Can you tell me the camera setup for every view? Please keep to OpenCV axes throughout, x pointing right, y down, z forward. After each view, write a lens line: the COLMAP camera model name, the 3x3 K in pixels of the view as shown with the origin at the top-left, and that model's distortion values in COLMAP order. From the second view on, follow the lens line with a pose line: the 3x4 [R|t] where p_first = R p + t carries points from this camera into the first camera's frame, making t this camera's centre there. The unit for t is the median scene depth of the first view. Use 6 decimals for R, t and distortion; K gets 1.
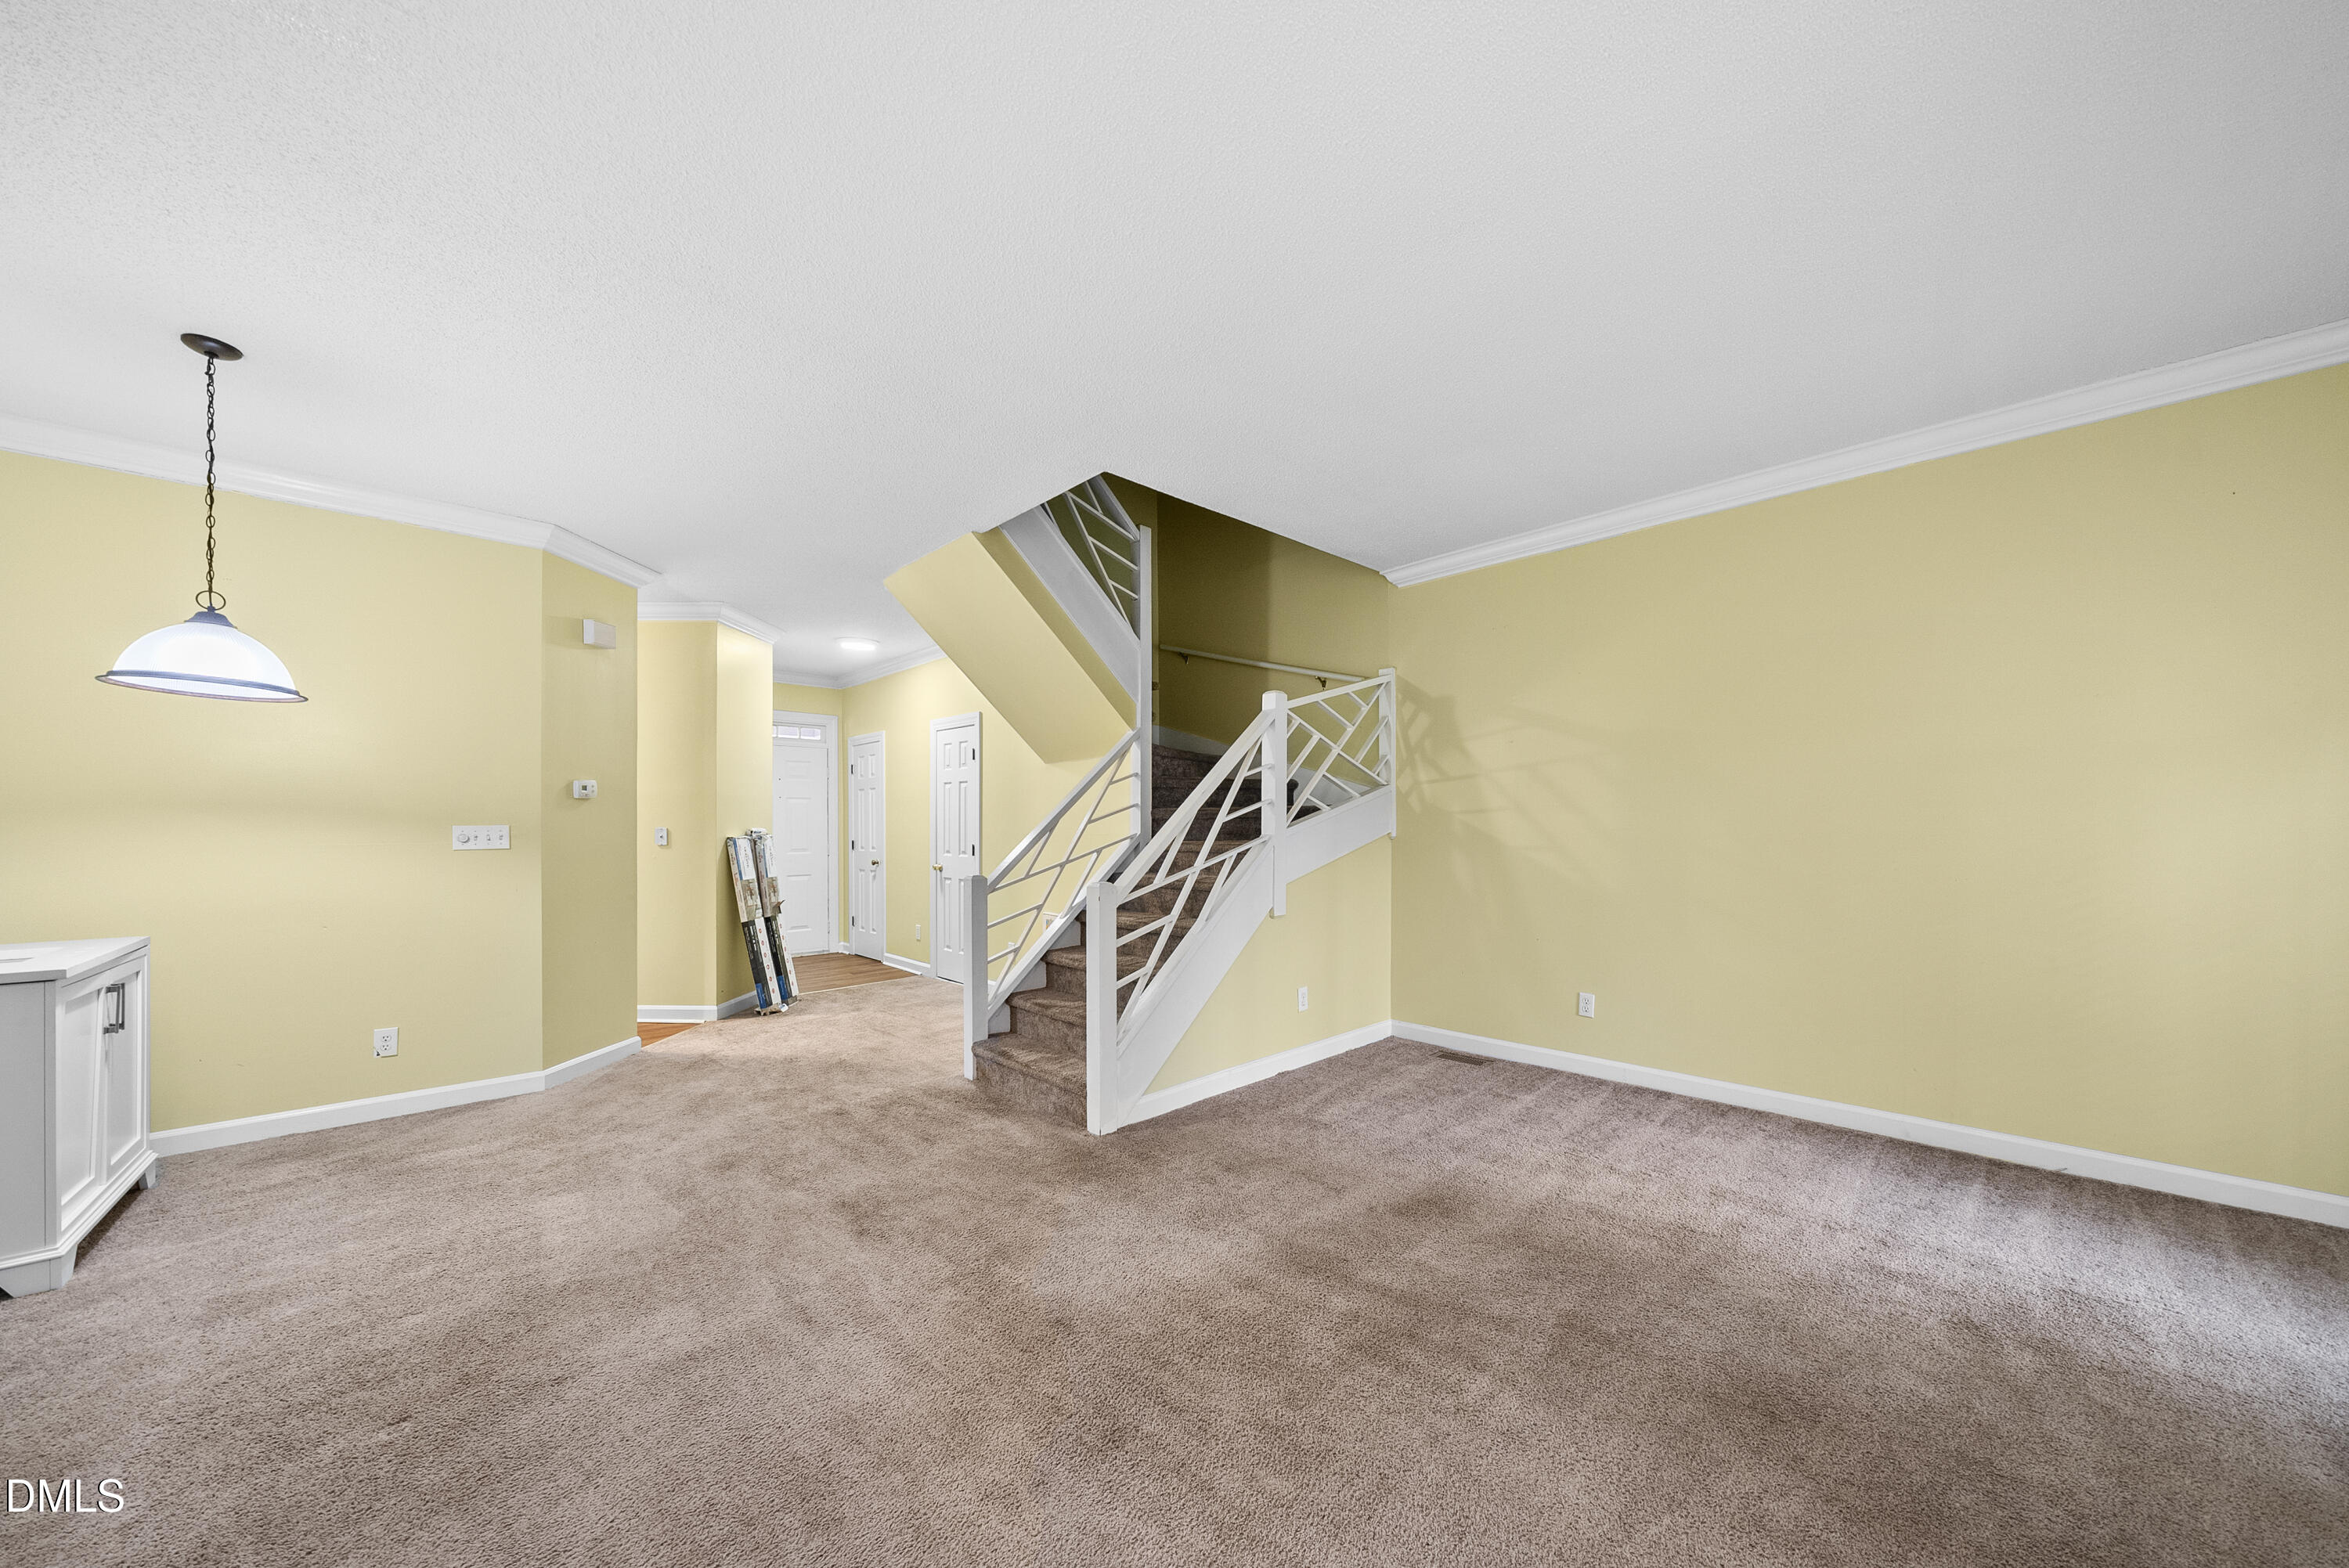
lens RADIAL K [[821.5, 0, 1175.4], [0, 821.5, 828.4], [0, 0, 1]] dist [-0.007863, -0.000024]
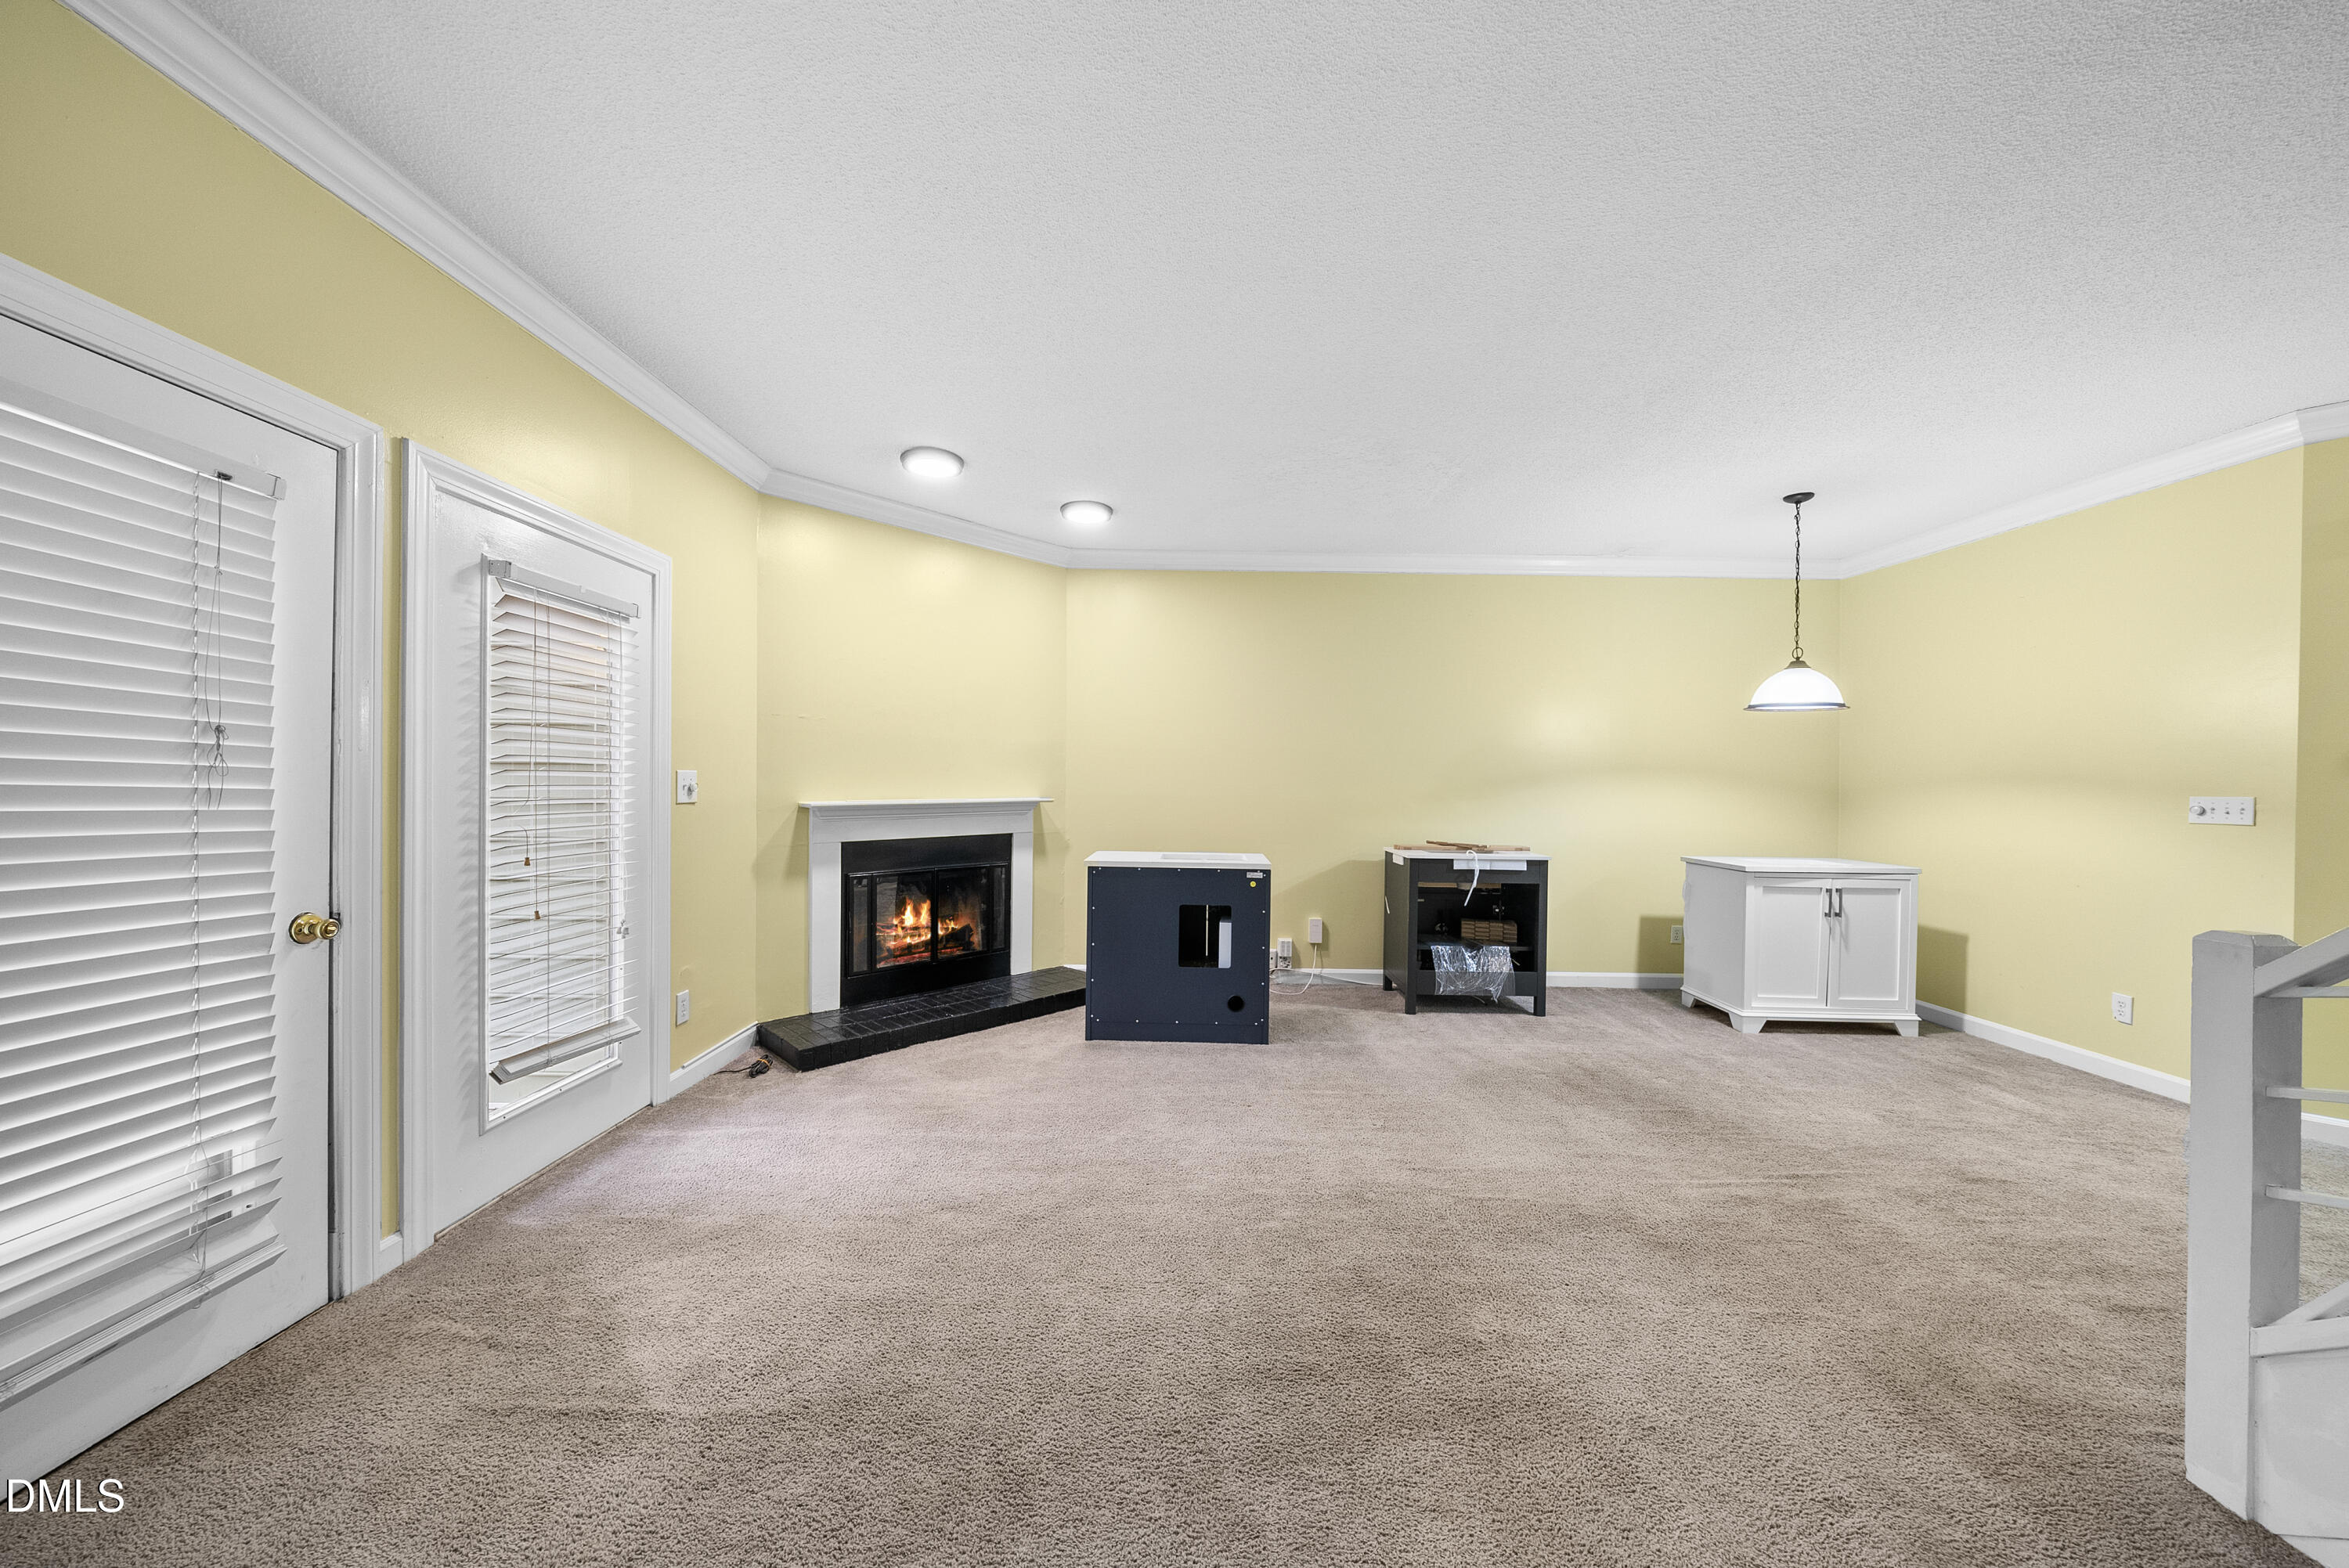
lens RADIAL K [[808.2, 0, 1163.0], [0, 808.2, 790.2], [0, 0, 1]] dist [-0.007613, -0.000089]
pose [[-0.700082, -0.000722, -0.714062, 0.490357], [-0.012613, 0.999856, 0.011355, -0.005079], [0.713951, 0.016956, -0.699991, 0.703615]]
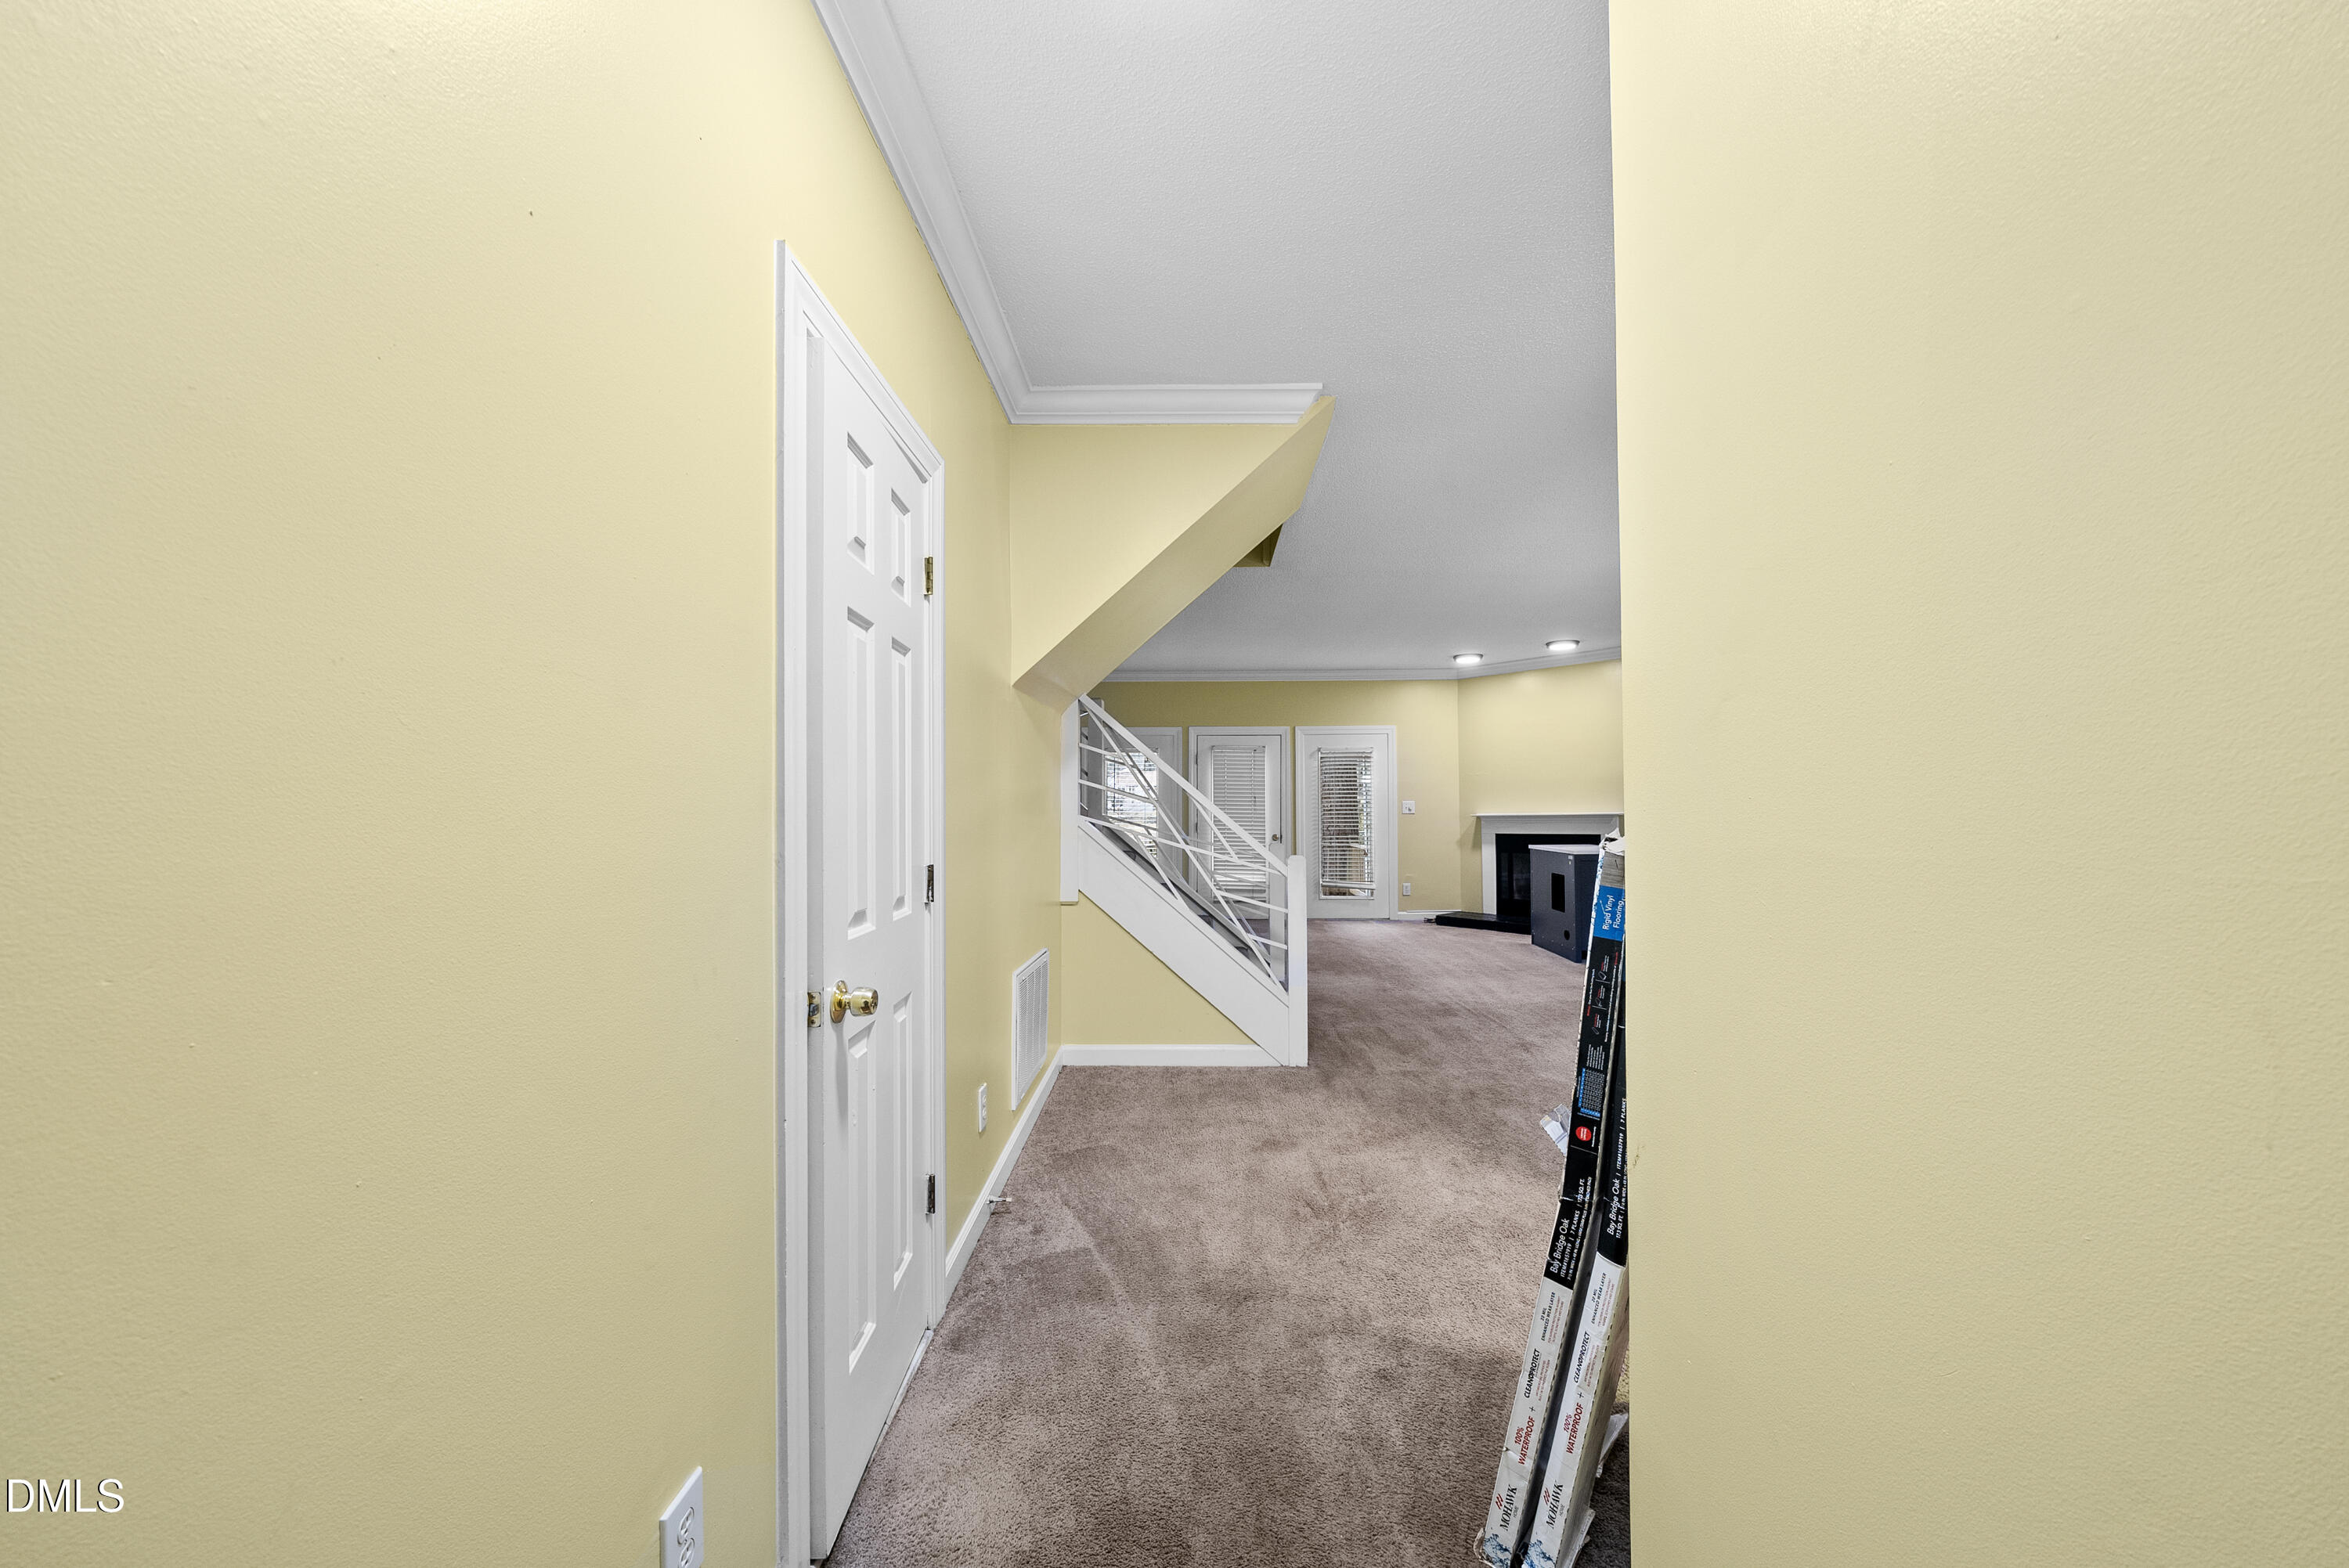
lens RADIAL K [[808.2, 0, 1163.0], [0, 808.2, 790.2], [0, 0, 1]] dist [-0.007613, -0.000089]
pose [[-0.699297, 0.021961, 0.714494, -0.806113], [0.010583, 0.999736, -0.020371, -0.002634], [-0.714753, -0.006684, -0.699345, 1.755561]]
